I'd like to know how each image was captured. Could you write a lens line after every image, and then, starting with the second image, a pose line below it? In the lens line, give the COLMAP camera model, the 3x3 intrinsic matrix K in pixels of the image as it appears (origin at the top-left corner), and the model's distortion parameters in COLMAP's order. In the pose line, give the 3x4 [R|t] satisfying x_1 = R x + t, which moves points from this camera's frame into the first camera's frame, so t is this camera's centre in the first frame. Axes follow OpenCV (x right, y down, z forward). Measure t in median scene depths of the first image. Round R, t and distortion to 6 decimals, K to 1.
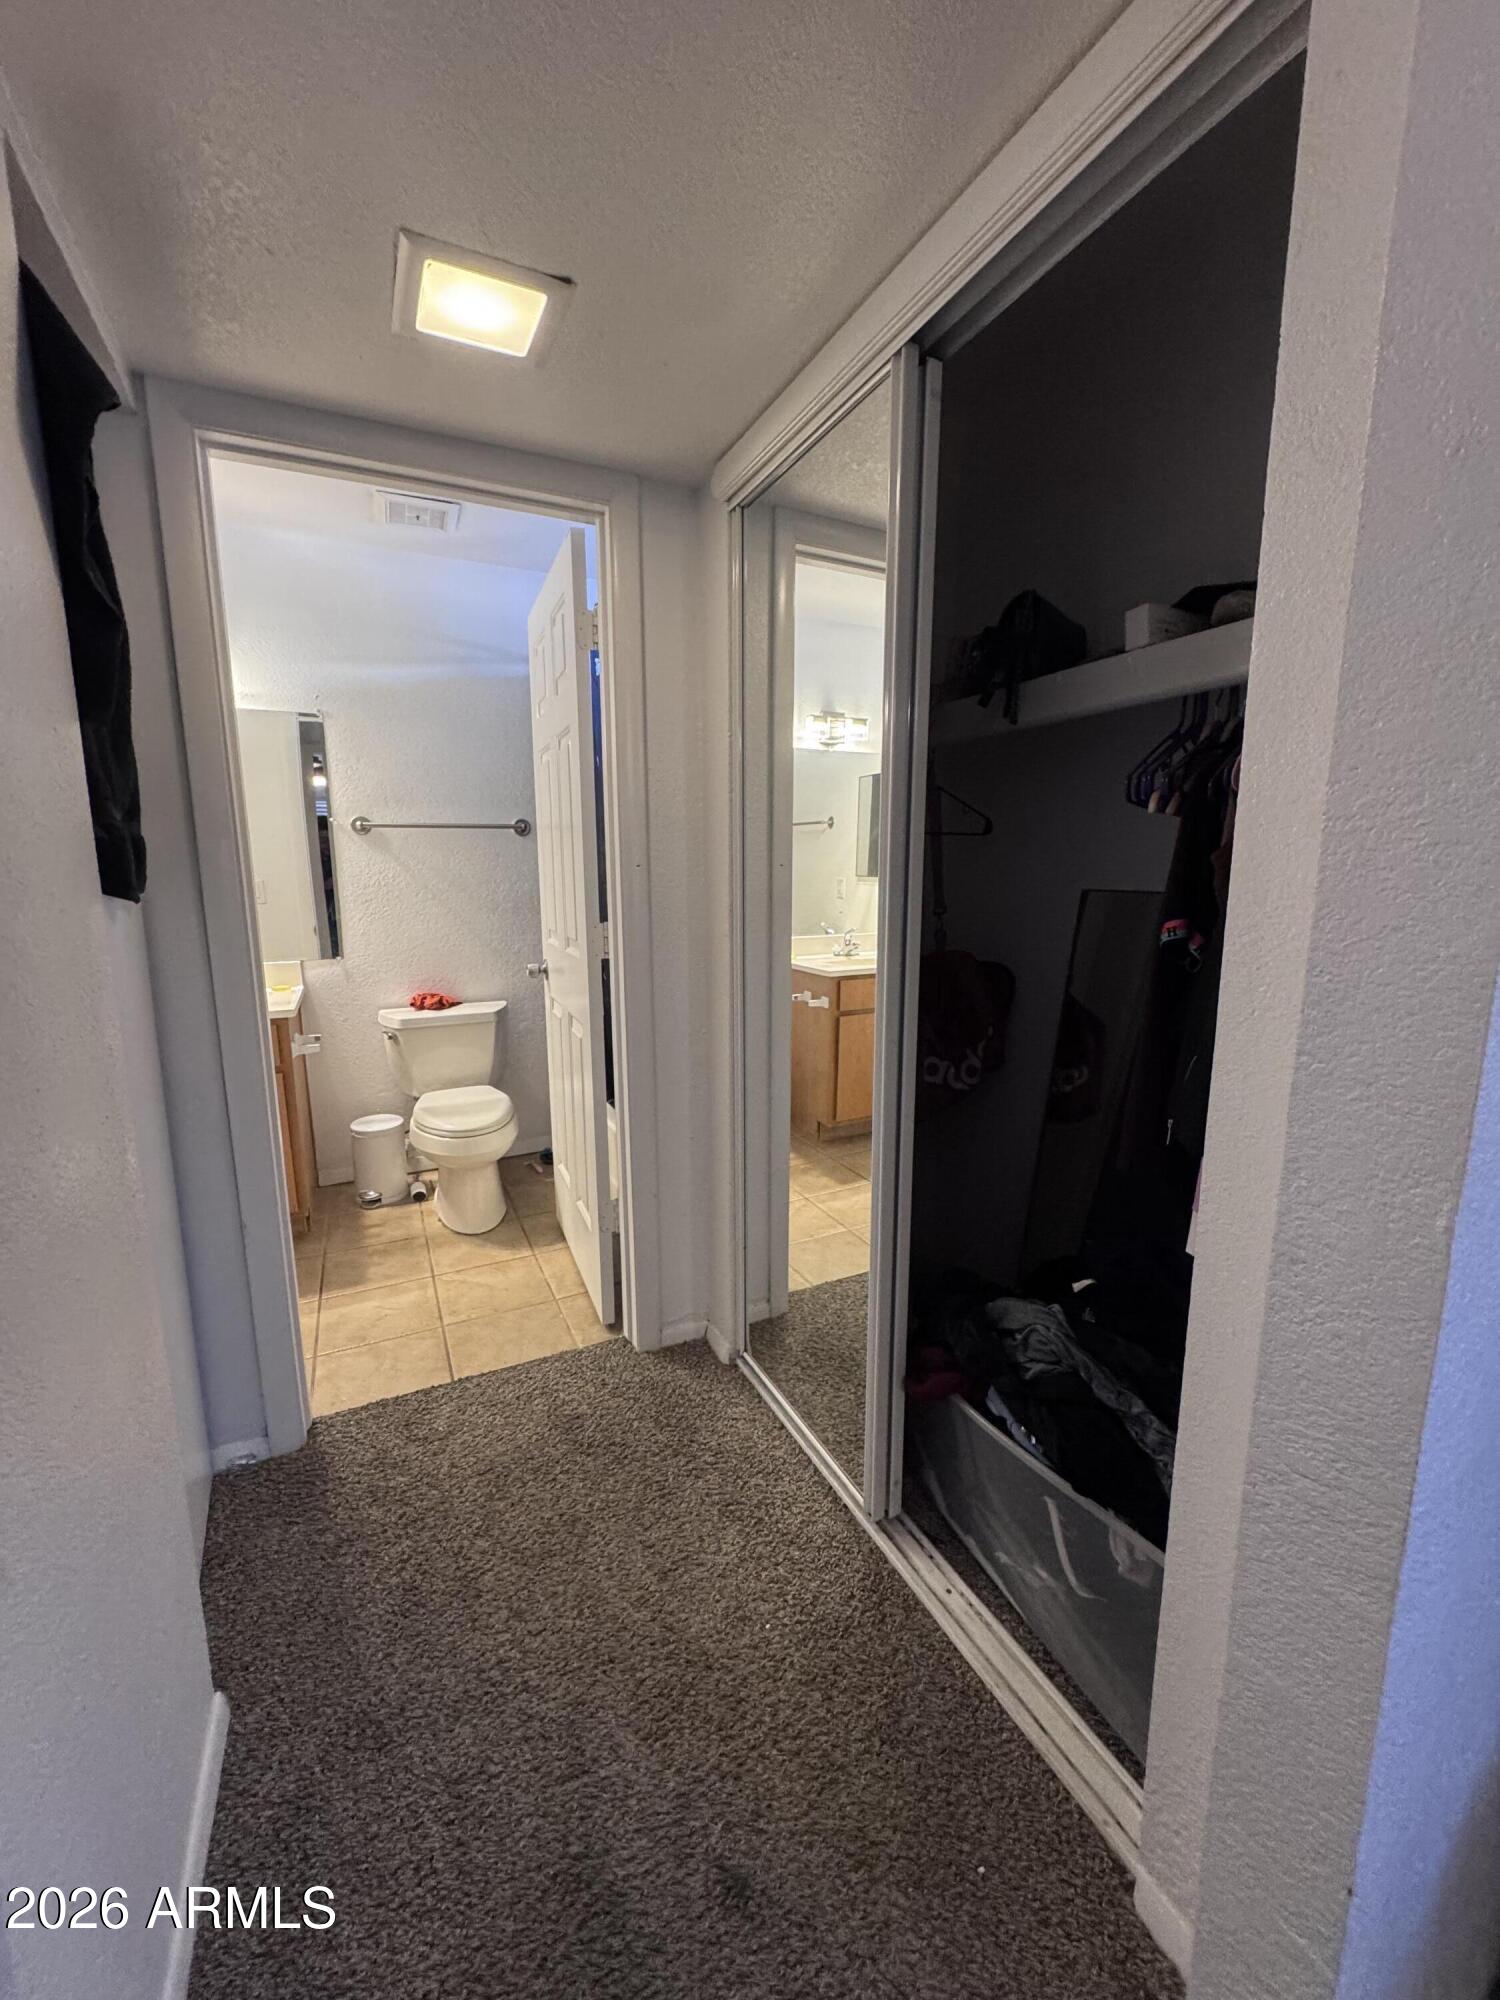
lens RADIAL K [[798.0, 0, 750.0], [0, 798.0, 1000.0], [0, 0, 1]] dist [-0.002776, 0.000432]
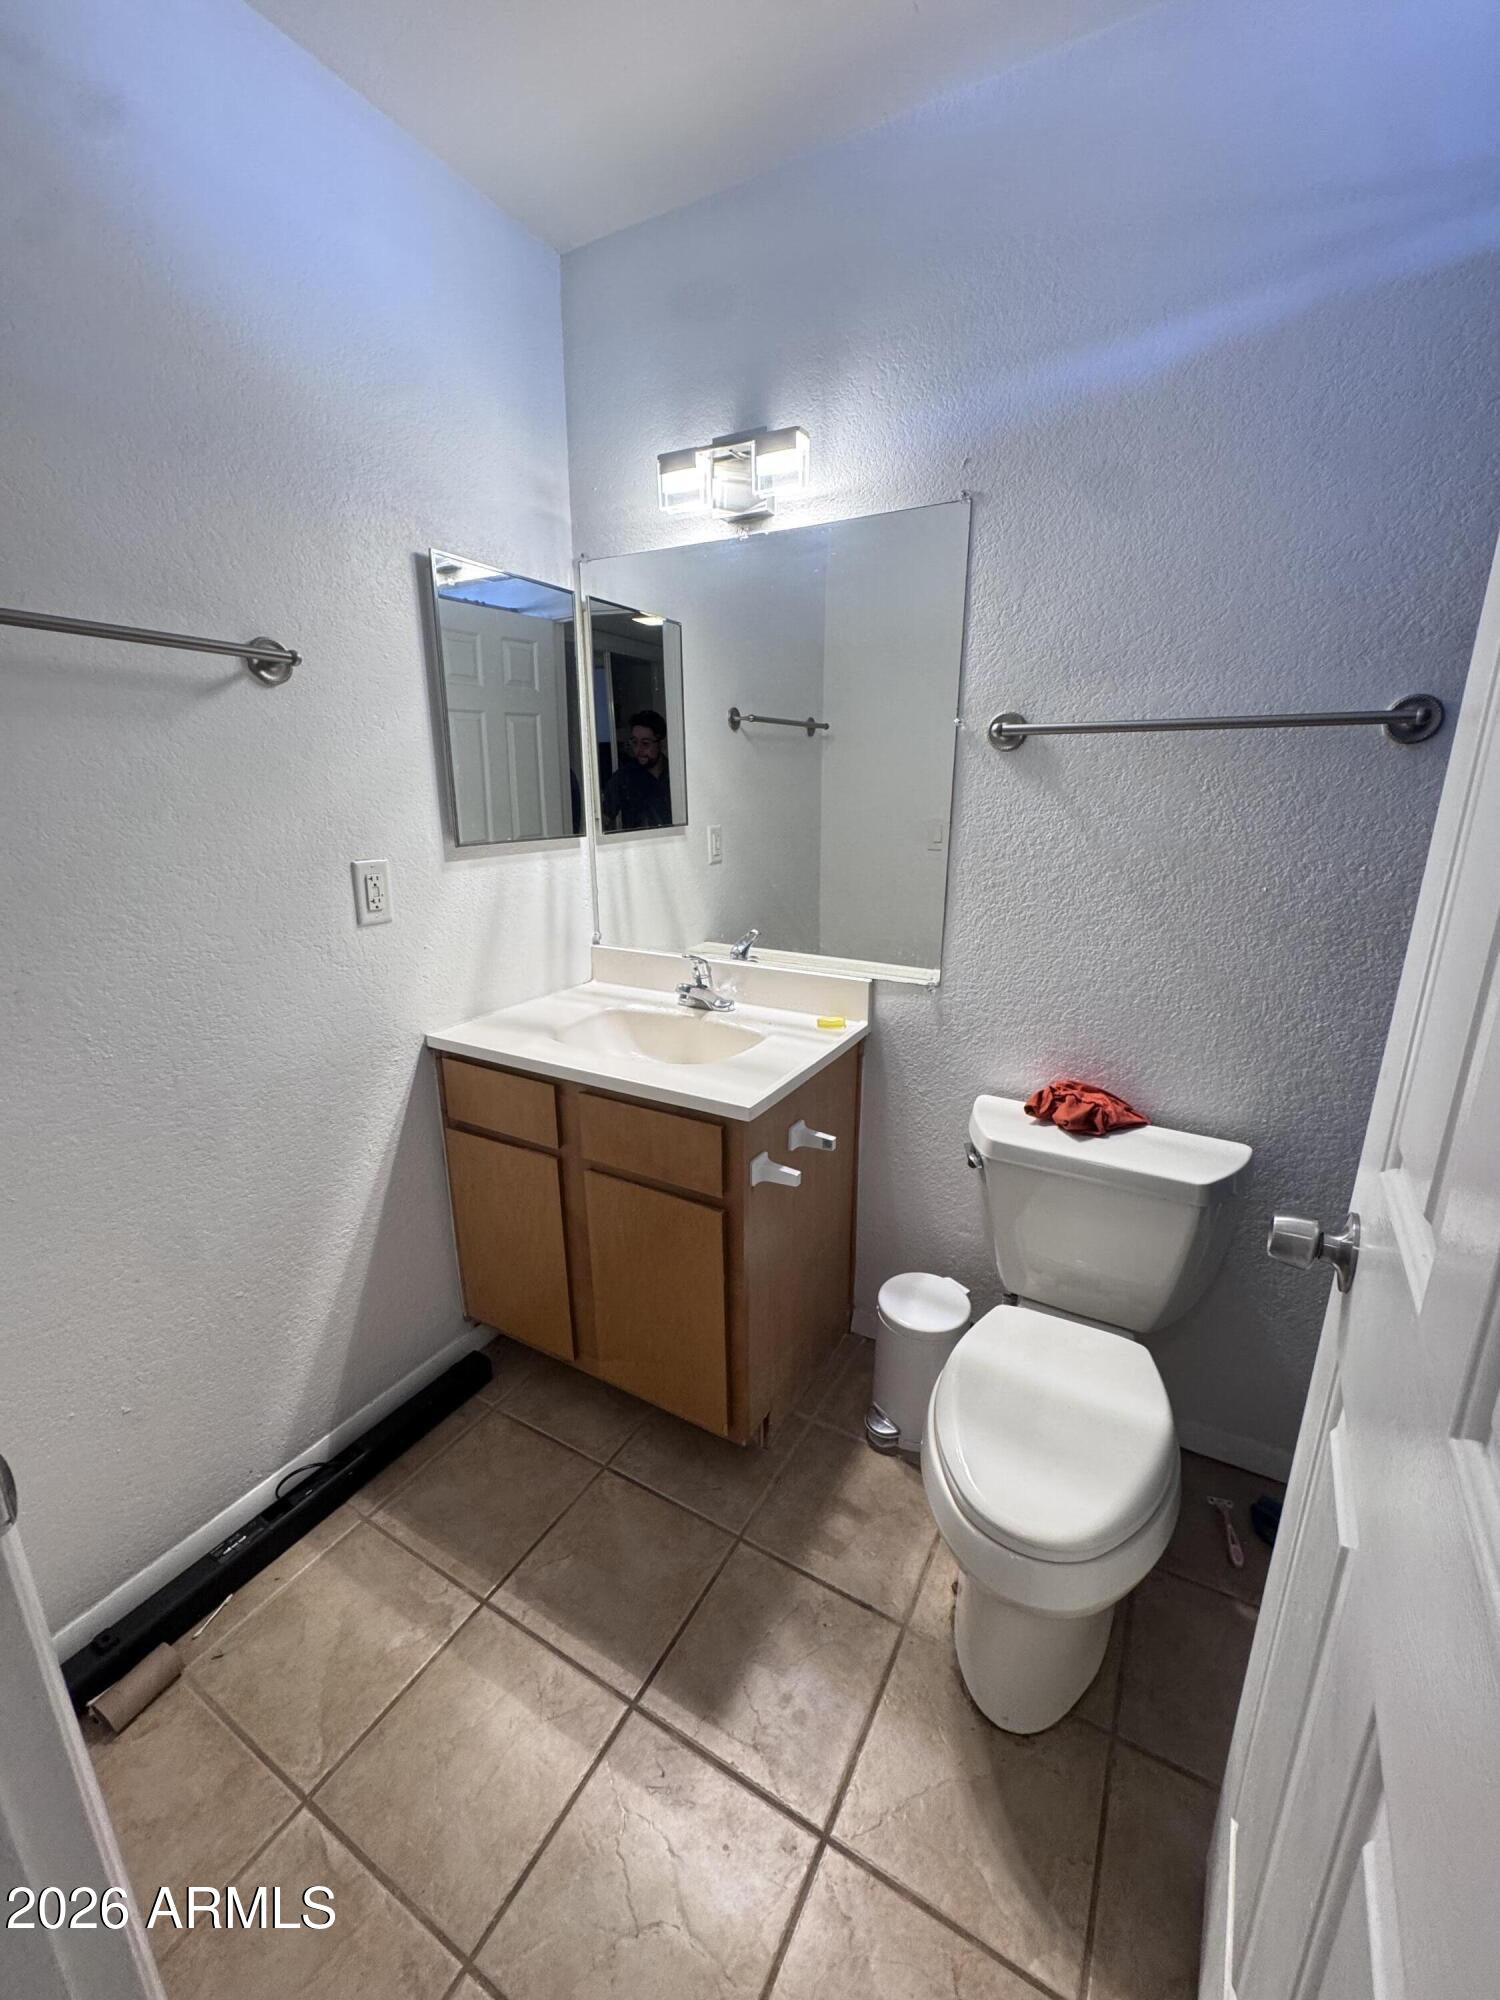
lens RADIAL K [[798.0, 0, 750.0], [0, 798.0, 1000.0], [0, 0, 1]] dist [-0.002776, 0.000432]
pose [[0.568019, 0.222104, -0.792480, -0.150681], [-0.140768, 0.974927, 0.172341, -0.118639], [0.810888, 0.013663, 0.585042, 0.578495]]
